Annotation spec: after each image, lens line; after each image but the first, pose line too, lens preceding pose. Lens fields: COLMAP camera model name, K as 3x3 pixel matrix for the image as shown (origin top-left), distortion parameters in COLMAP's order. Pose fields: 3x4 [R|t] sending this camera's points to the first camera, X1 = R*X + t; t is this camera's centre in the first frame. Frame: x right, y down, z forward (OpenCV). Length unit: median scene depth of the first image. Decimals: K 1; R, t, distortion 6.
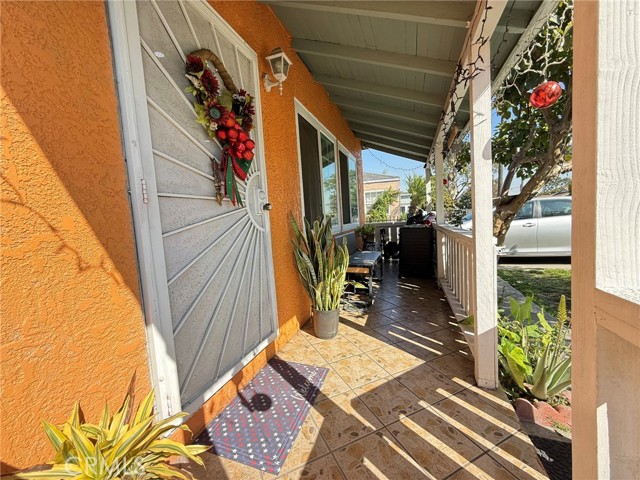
lens RADIAL K [[255.1, 0, 317.7], [0, 255.1, 239.6], [0, 0, 1]] dist [0.000252, 0.000076]
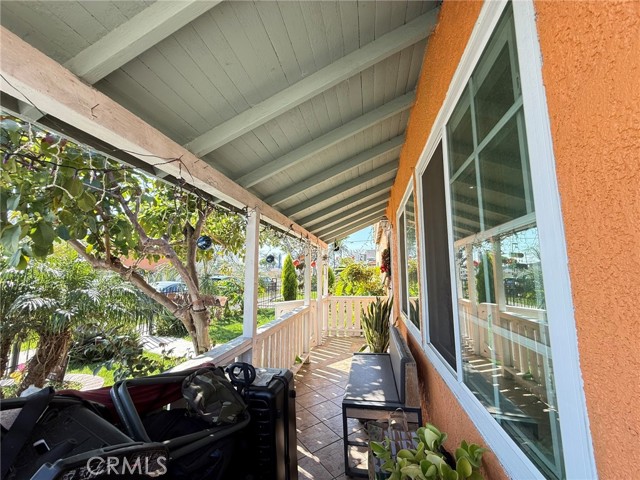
lens RADIAL K [[255.1, 0, 317.7], [0, 255.1, 239.6], [0, 0, 1]] dist [0.000252, 0.000076]
pose [[-0.987044, 0.064263, -0.147018, 0.642284], [0.072579, 0.996011, -0.051916, -0.396730], [0.143095, -0.061914, -0.987770, 2.753008]]
